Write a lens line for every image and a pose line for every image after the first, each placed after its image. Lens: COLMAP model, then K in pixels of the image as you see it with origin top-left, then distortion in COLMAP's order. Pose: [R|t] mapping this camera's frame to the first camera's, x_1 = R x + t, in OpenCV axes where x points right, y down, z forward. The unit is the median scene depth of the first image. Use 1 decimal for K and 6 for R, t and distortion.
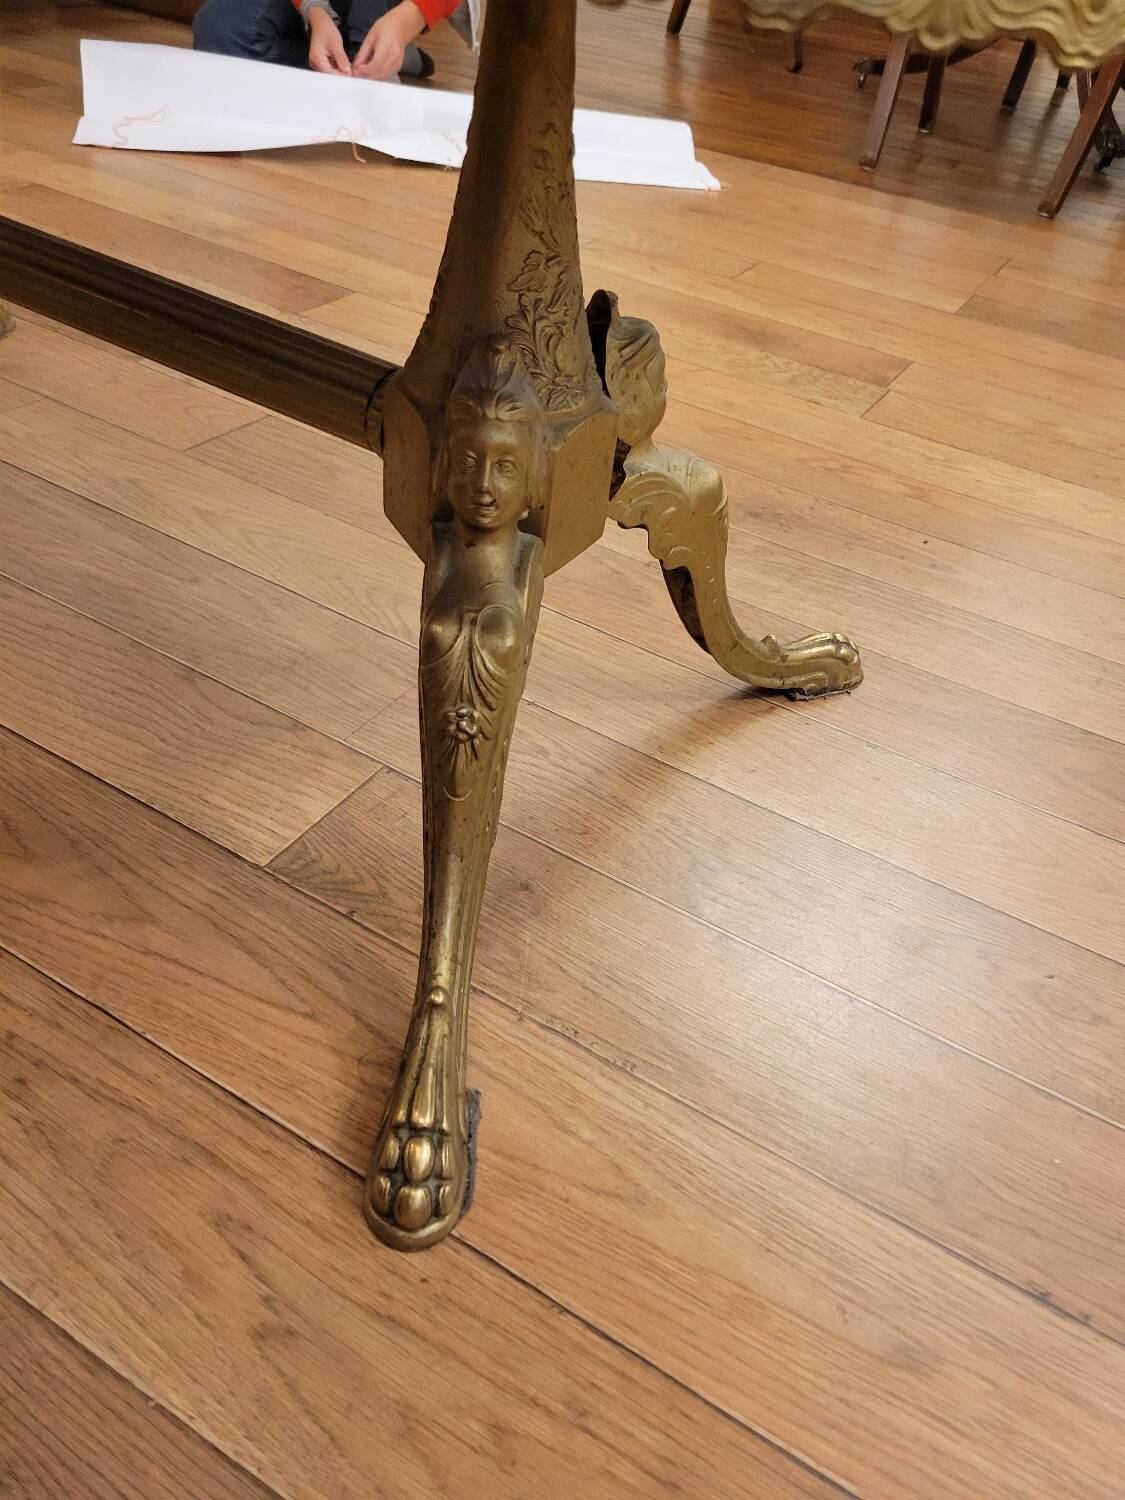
lens RADIAL K [[1133.0, 0, 578.3], [0, 1133.0, 749.5], [0, 0, 1]] dist [0.053377, -0.041953]
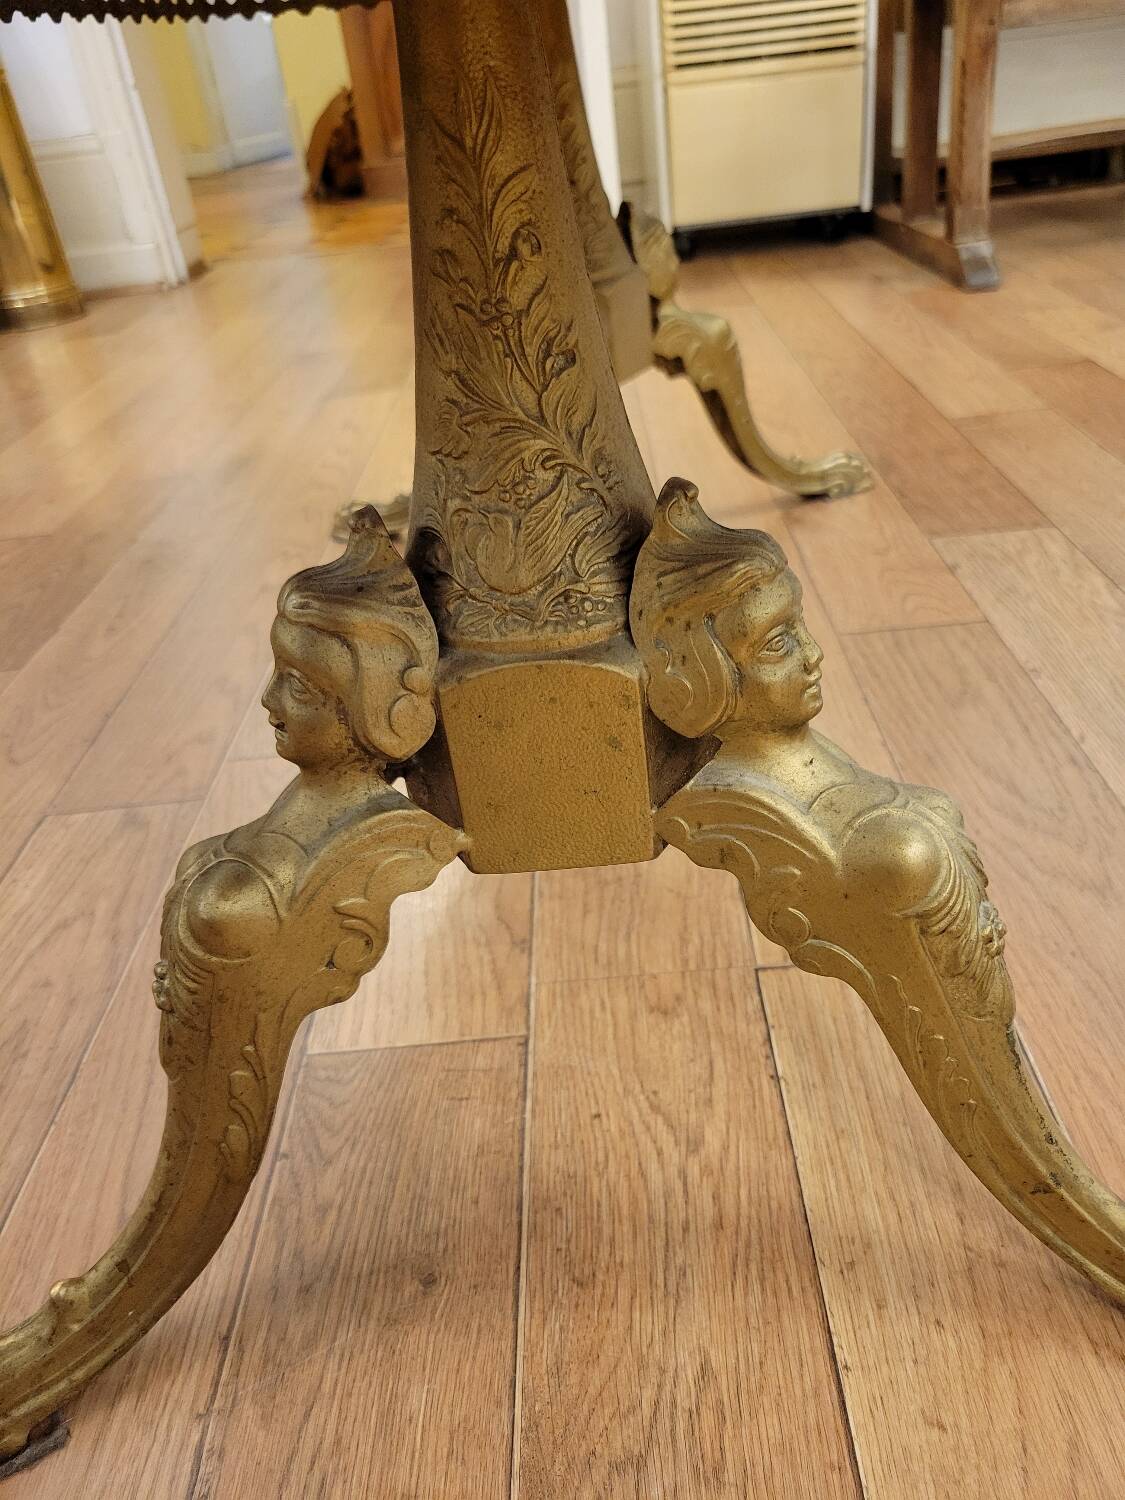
lens RADIAL K [[1145.4, 0, 582.1], [0, 1145.4, 762.8], [0, 0, 1]] dist [0.038033, -0.026578]
pose [[0.480841, 0.309055, -0.820534, 0.565019], [-0.417092, 0.903781, 0.095990, -0.319581], [0.771249, 0.296083, 0.563480, 0.698338]]
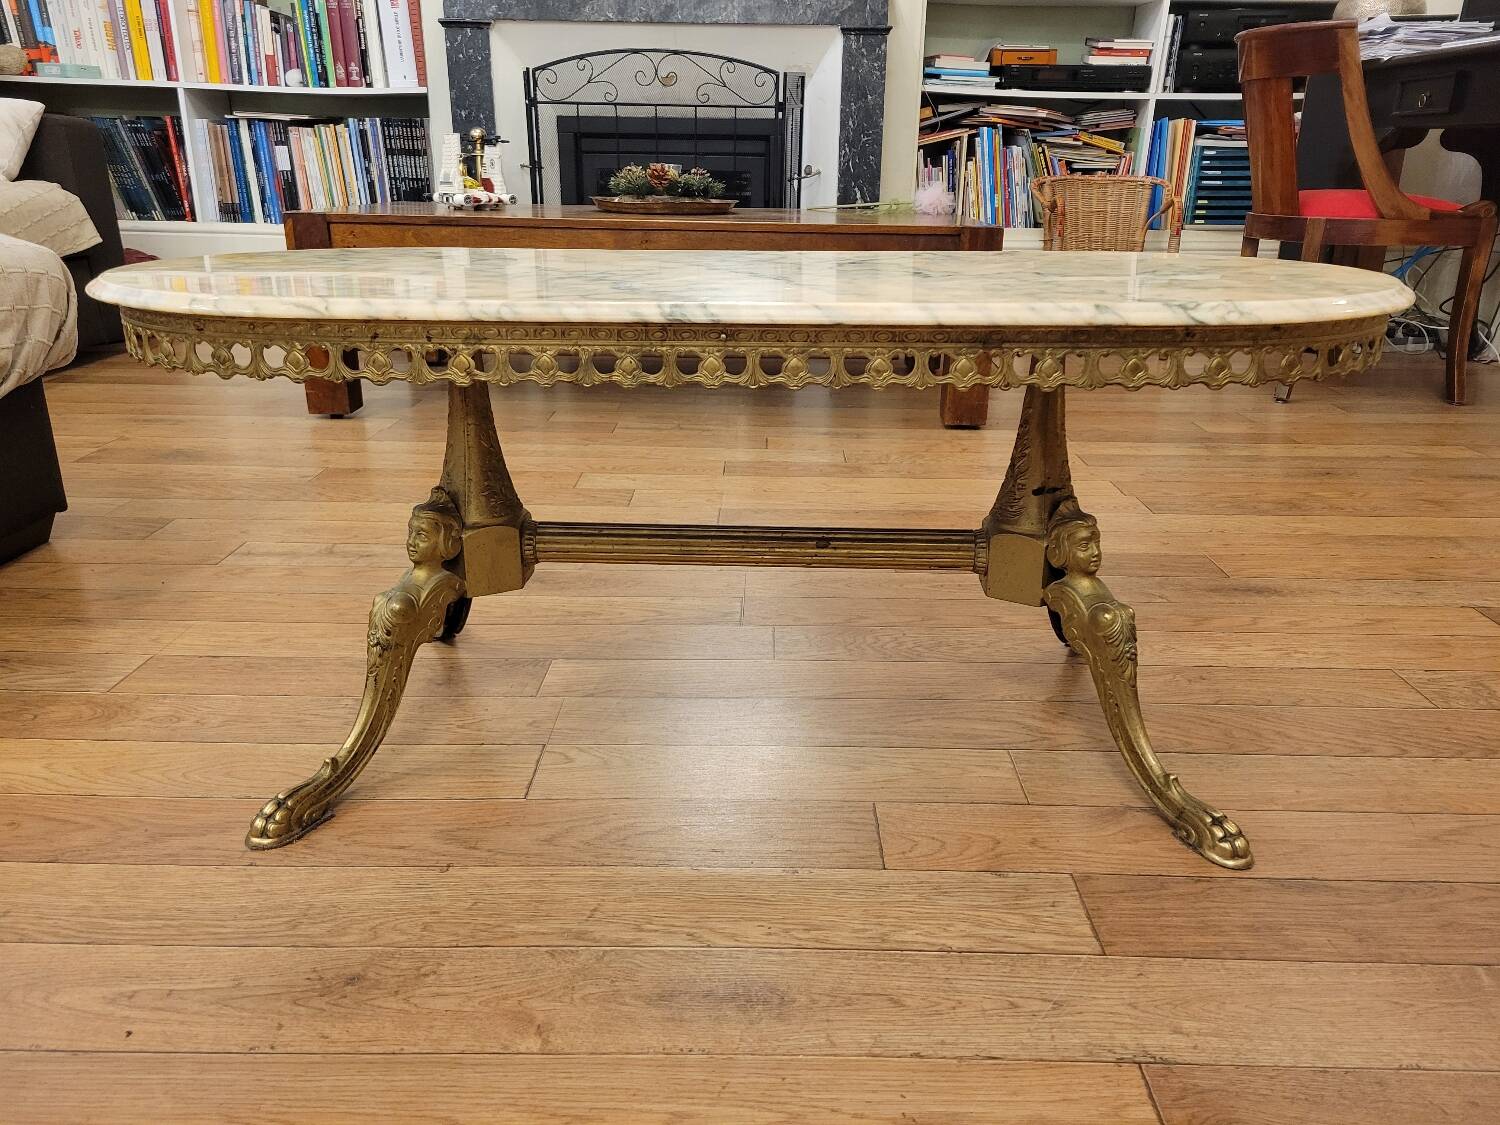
lens RADIAL K [[1145.4, 0, 755.3], [0, 1145.4, 551.4], [0, 0, 1]] dist [0.038033, -0.026578]
pose [[-0.871448, 0.031274, -0.489490, 0.586679], [-0.393179, 0.552094, 0.735257, -2.212394], [0.293239, 0.833195, -0.468825, 2.369797]]
